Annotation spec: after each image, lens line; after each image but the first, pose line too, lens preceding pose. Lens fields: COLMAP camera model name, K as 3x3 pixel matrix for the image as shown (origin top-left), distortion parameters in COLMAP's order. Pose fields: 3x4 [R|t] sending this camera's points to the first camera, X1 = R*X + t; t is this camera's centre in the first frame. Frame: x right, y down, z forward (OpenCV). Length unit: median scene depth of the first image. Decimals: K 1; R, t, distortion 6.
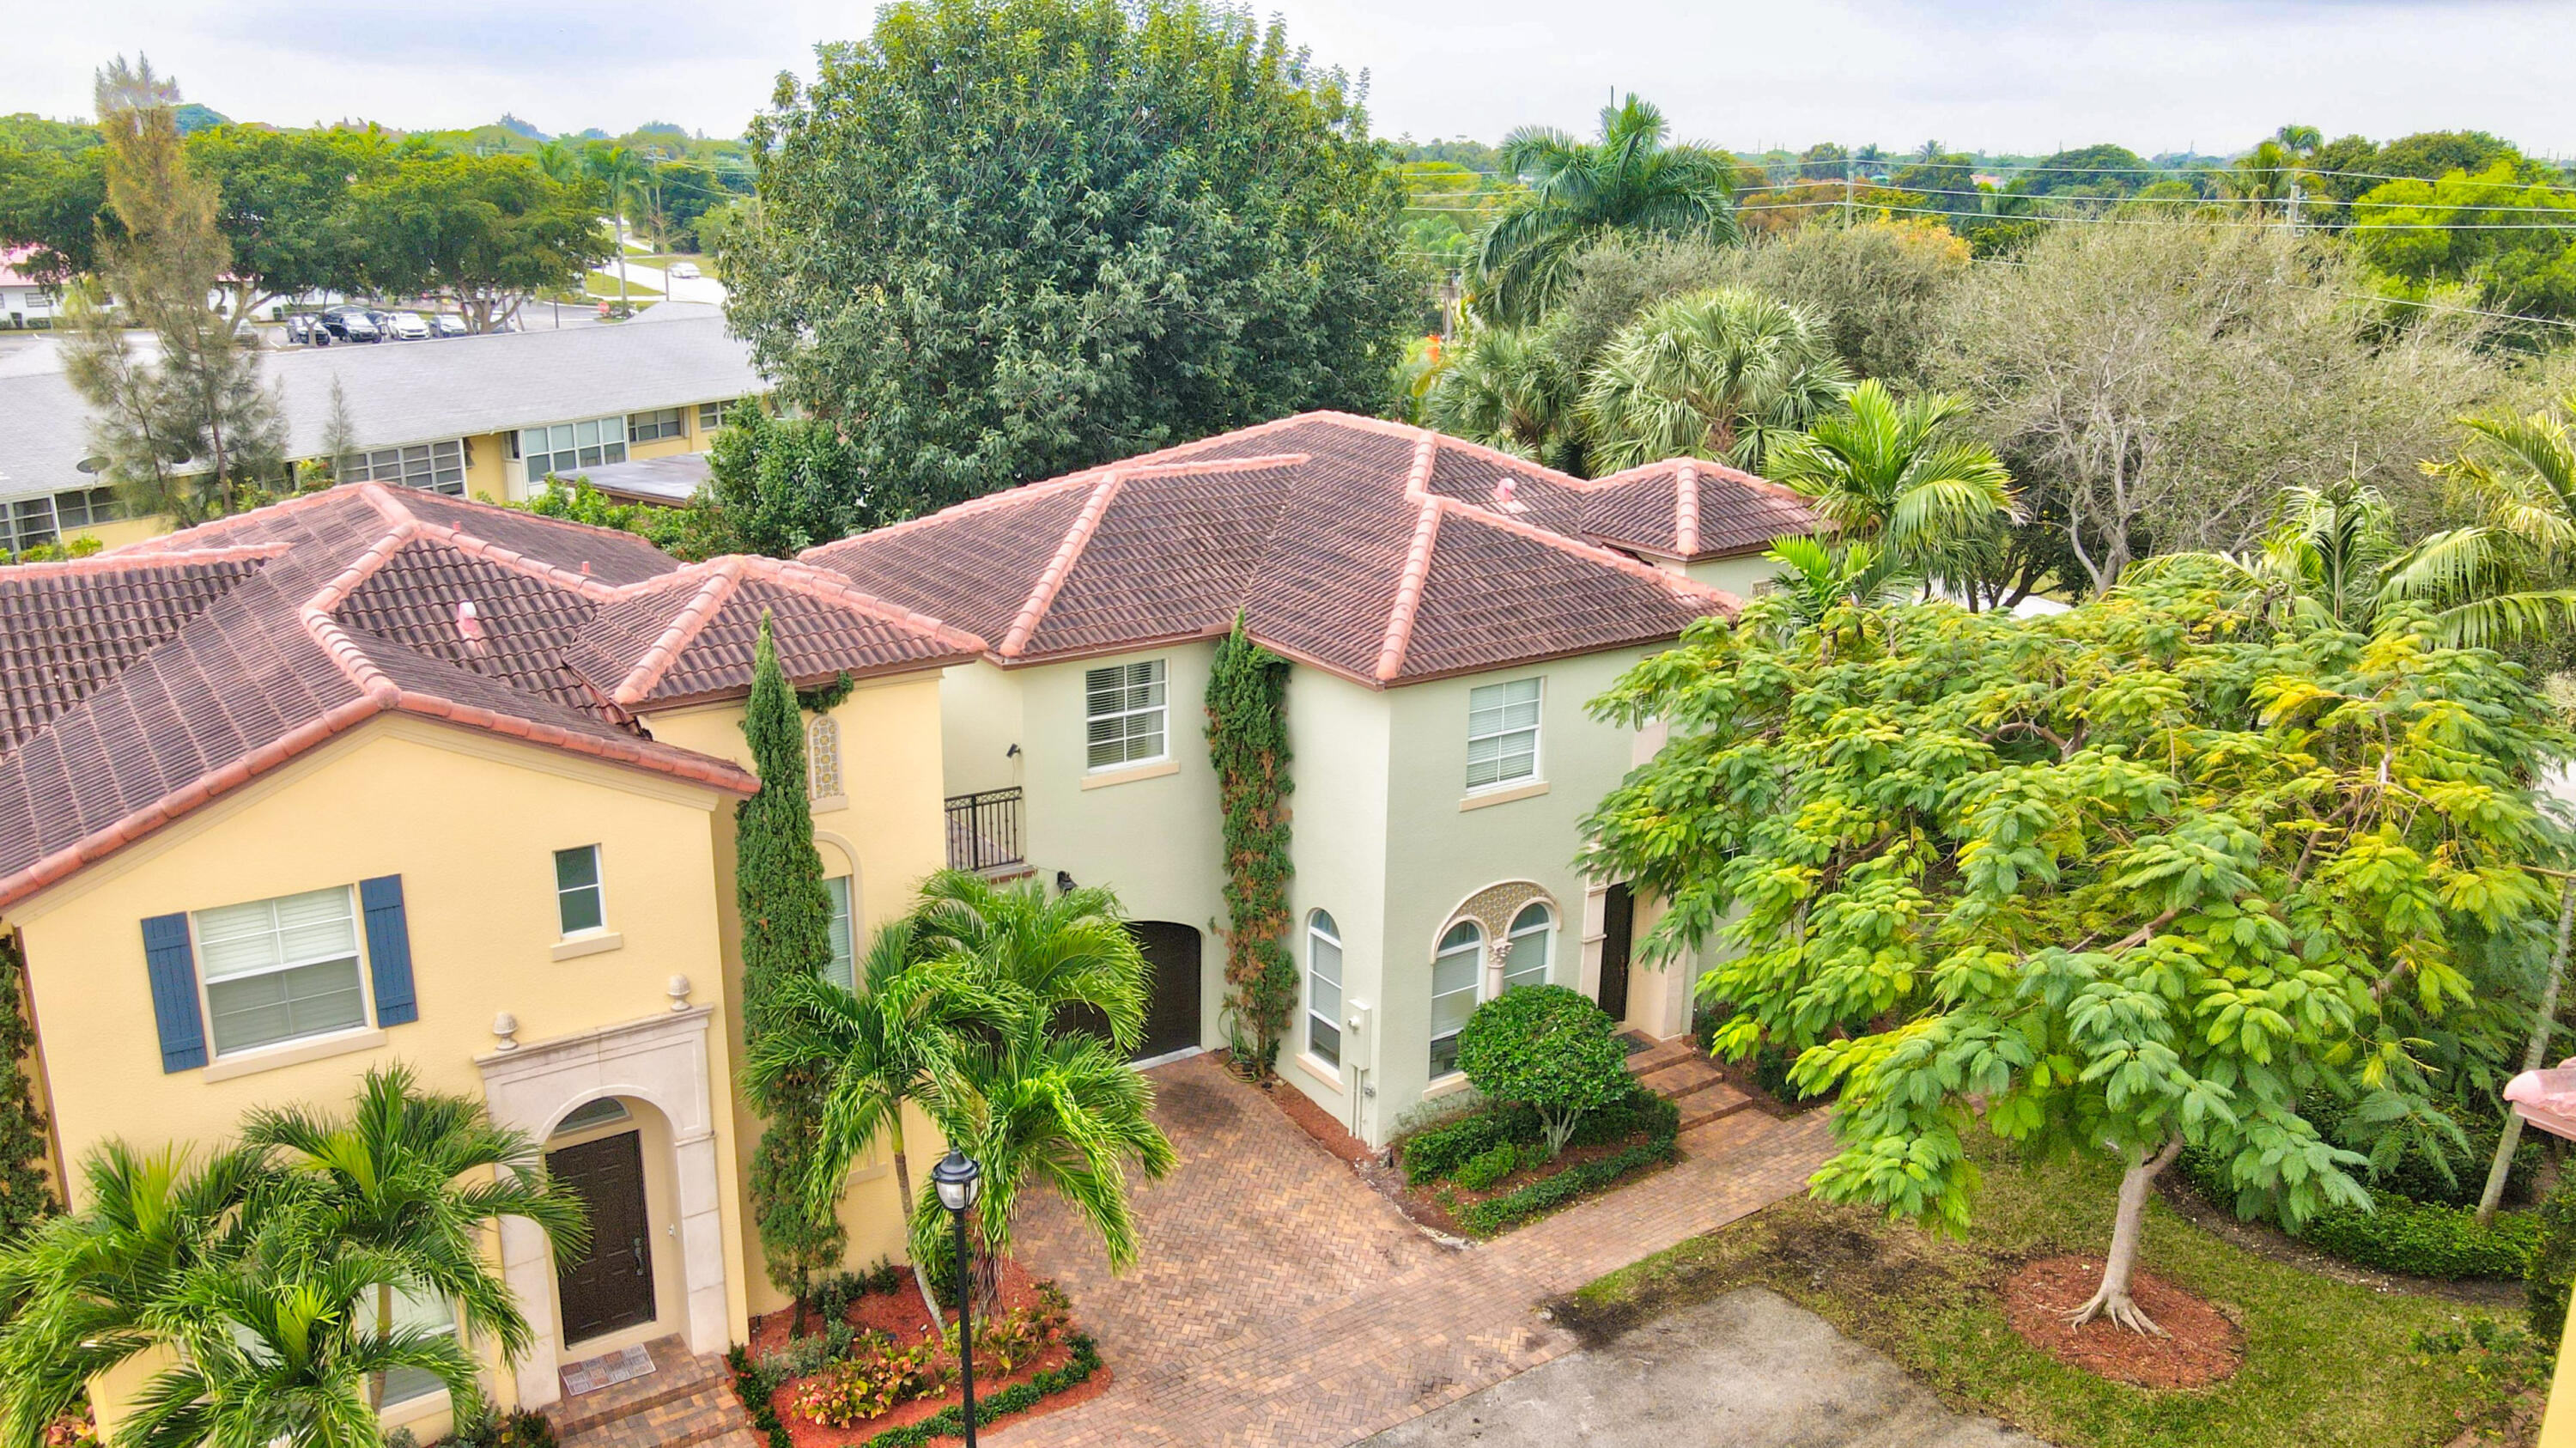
lens RADIAL K [[1949.0, 0, 1301.3], [0, 1949.0, 723.0], [0, 0, 1]] dist [0.001693, 0.007522]
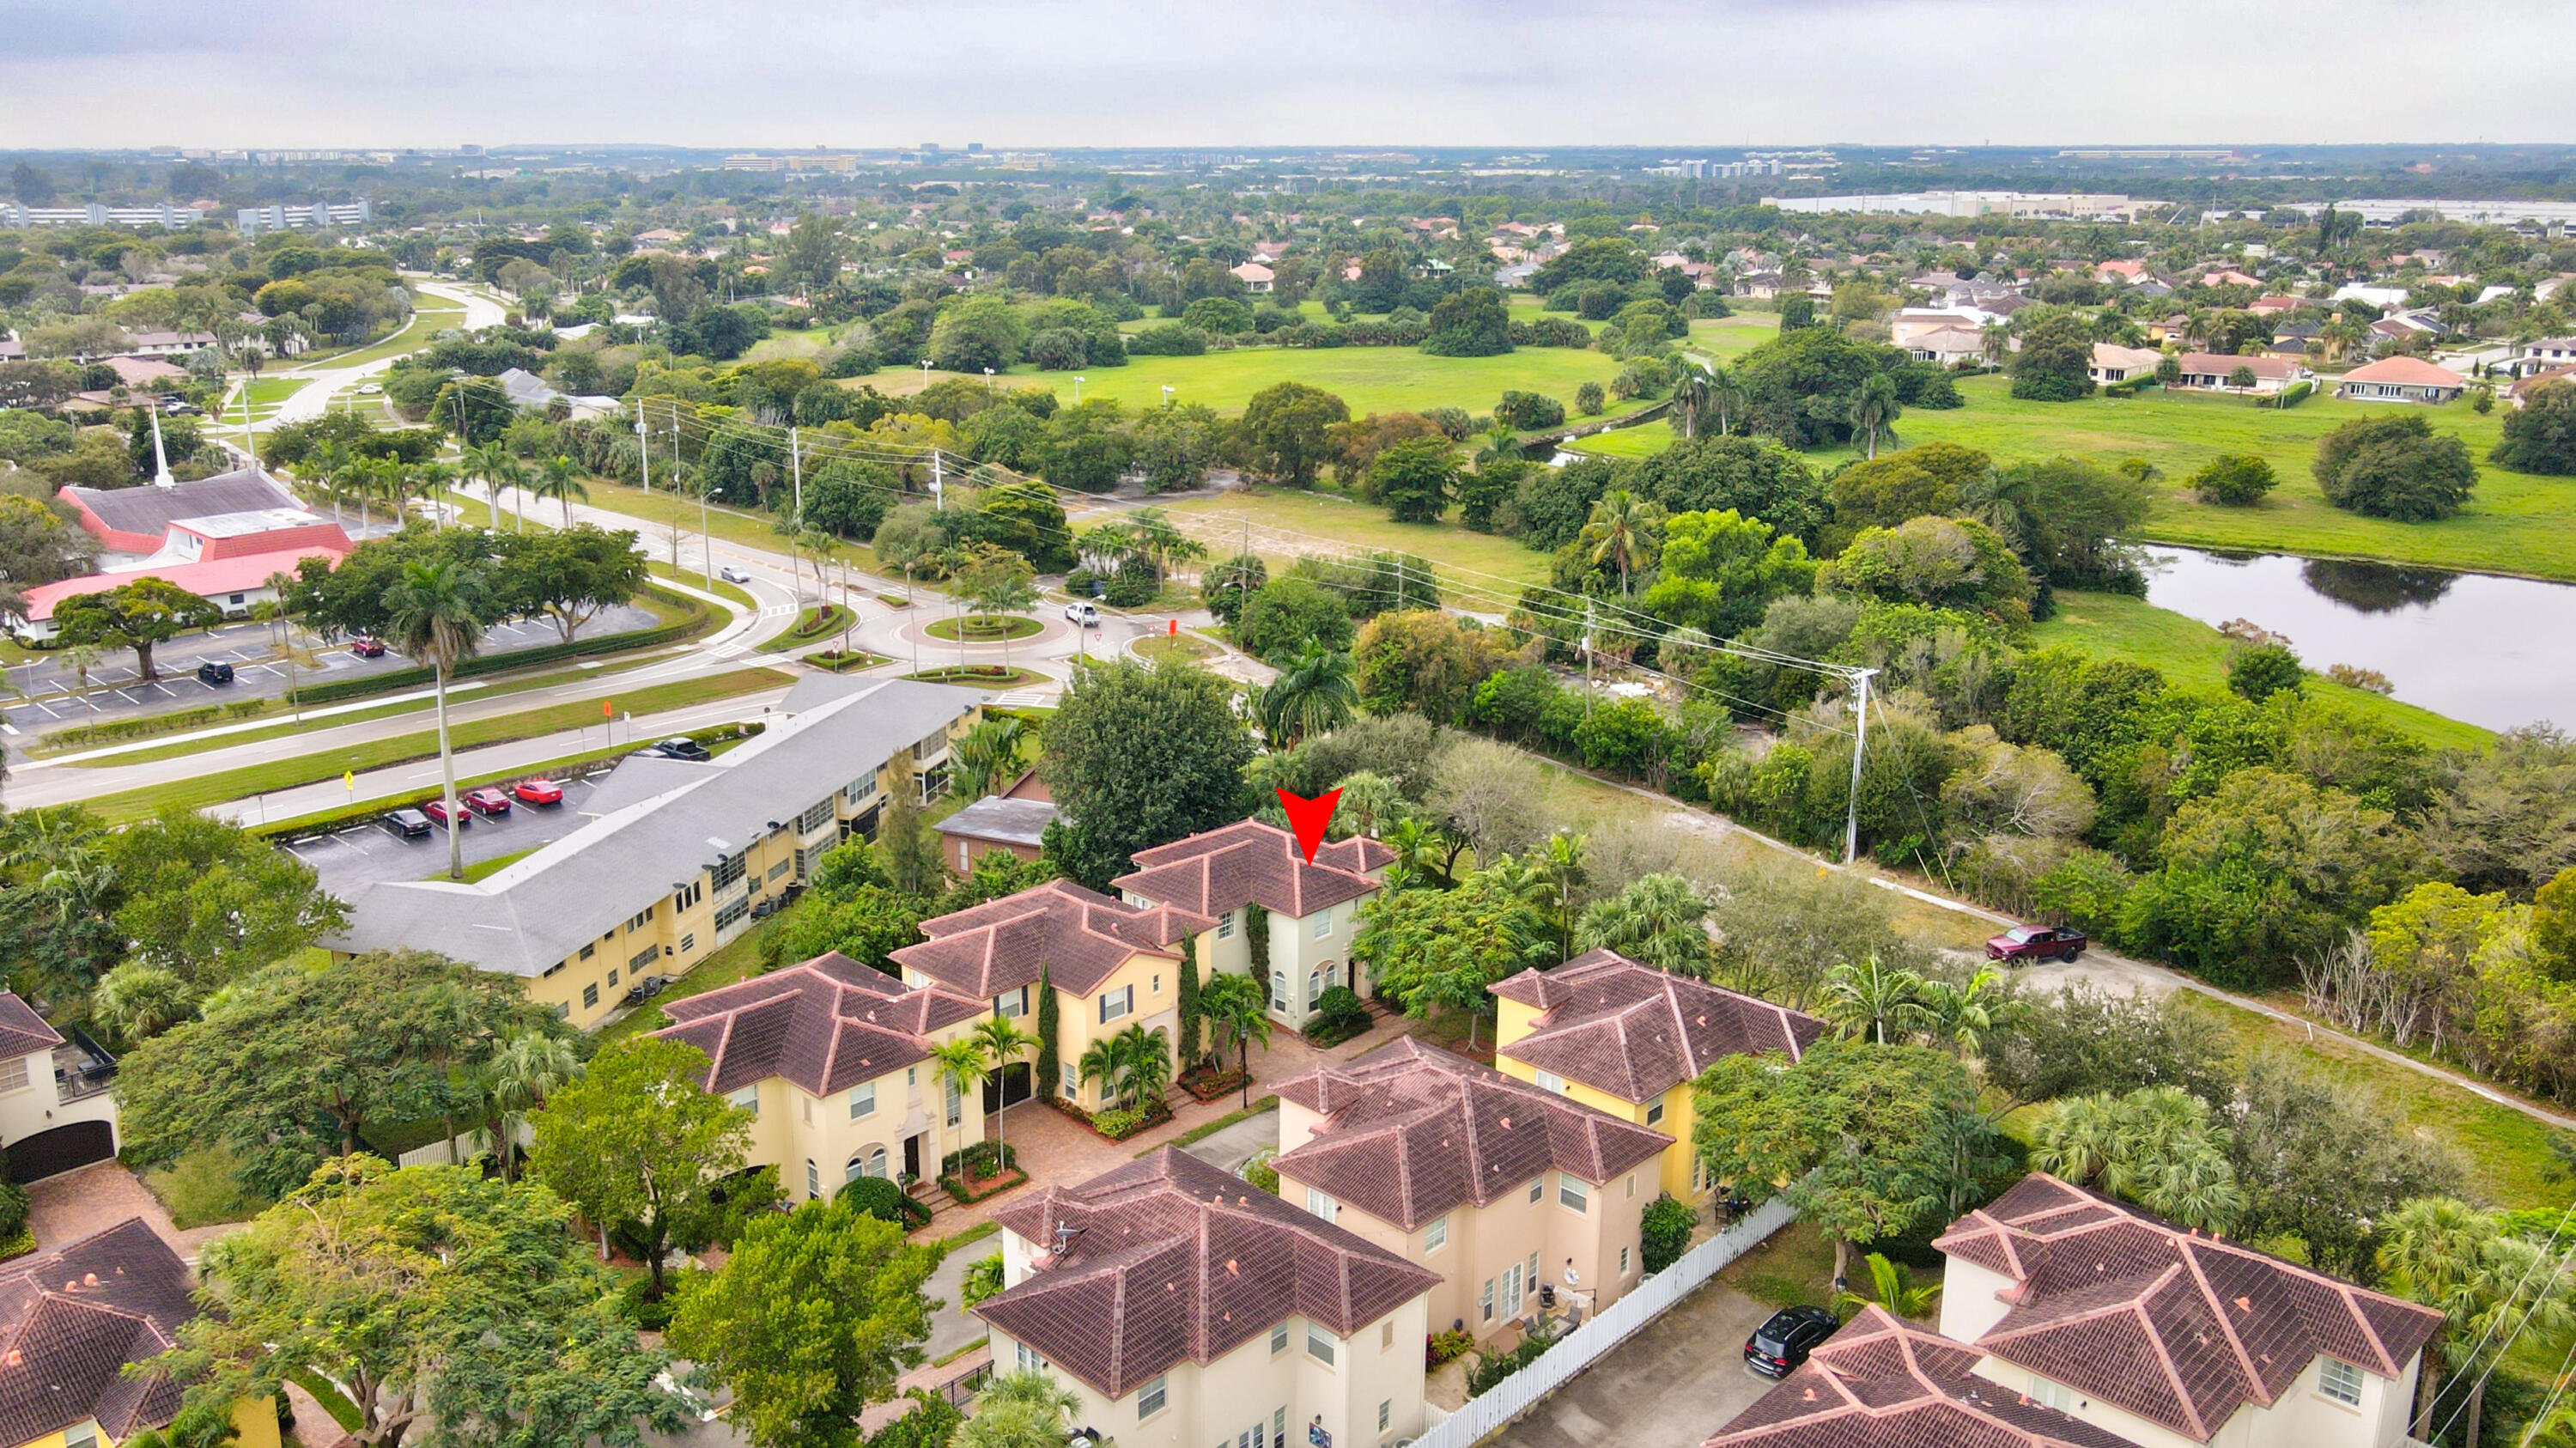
lens RADIAL K [[1949.0, 0, 1281.6], [0, 1949.0, 730.0], [0, 0, 1]] dist [0.001693, 0.007522]
pose [[0.979225, -0.063100, 0.192707, -0.708790], [0.063176, 0.997986, 0.005754, -0.410121], [-0.192682, 0.006540, 0.981239, -2.841040]]
